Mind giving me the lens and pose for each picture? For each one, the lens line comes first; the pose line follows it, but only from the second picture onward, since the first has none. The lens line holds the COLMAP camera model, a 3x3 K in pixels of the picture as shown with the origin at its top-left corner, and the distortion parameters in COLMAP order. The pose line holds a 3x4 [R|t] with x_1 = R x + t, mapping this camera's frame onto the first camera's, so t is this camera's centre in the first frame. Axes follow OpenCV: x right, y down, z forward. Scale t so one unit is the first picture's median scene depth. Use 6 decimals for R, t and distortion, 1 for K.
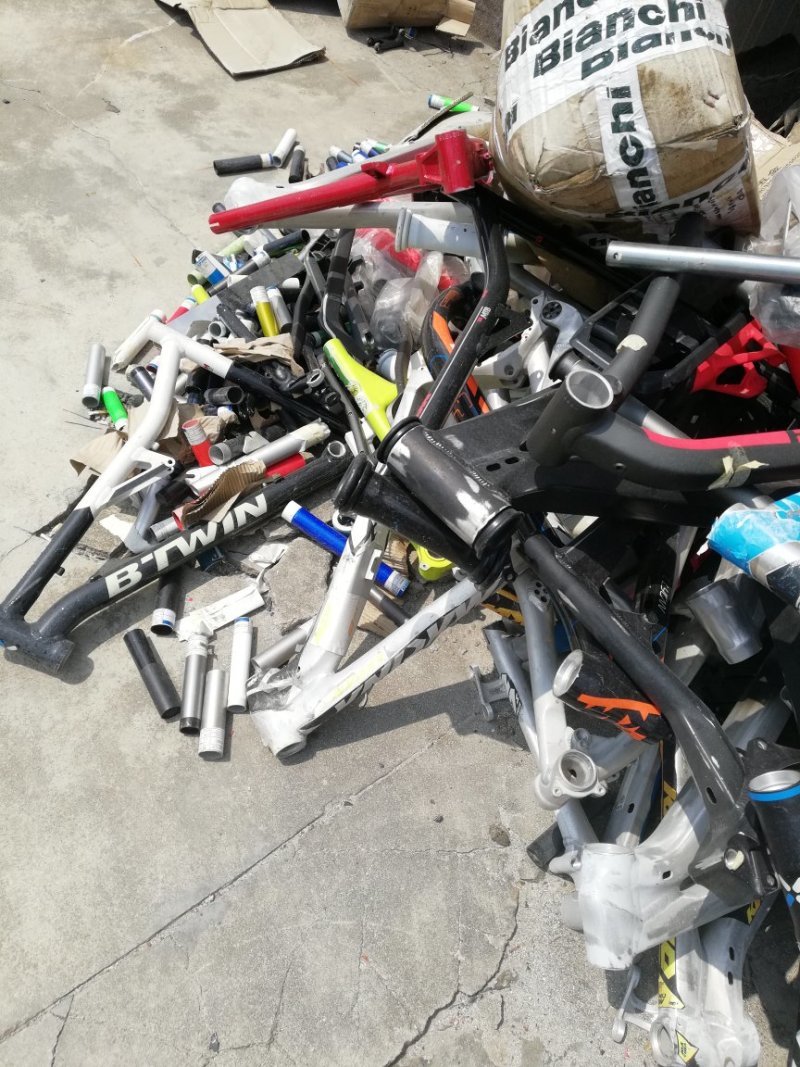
lens RADIAL K [[688.8, 0, 381.5], [0, 688.8, 536.7], [0, 0, 1]] dist [0.006821, -0.025343]
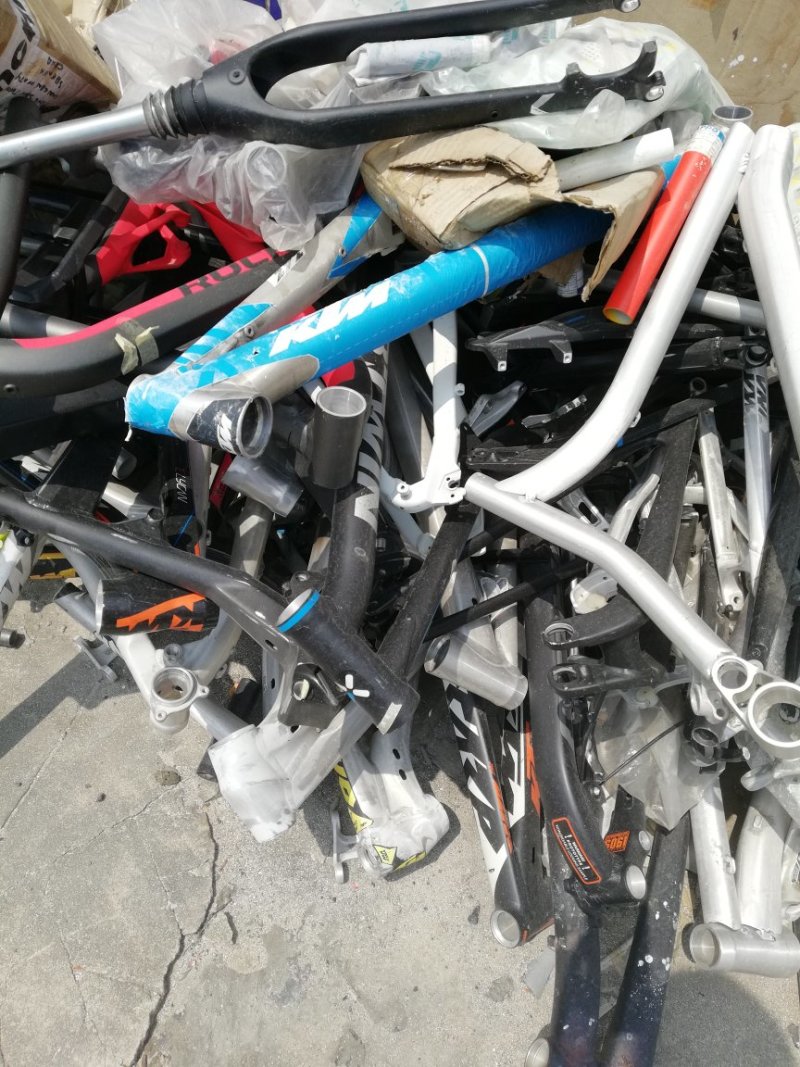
lens RADIAL K [[688.8, 0, 381.5], [0, 688.8, 536.7], [0, 0, 1]] dist [0.006821, -0.025343]
pose [[0.837953, -0.456918, 0.298431, 0.322198], [0.428733, 0.889498, 0.158056, 0.116002], [-0.337673, -0.004496, 0.941253, -0.027691]]
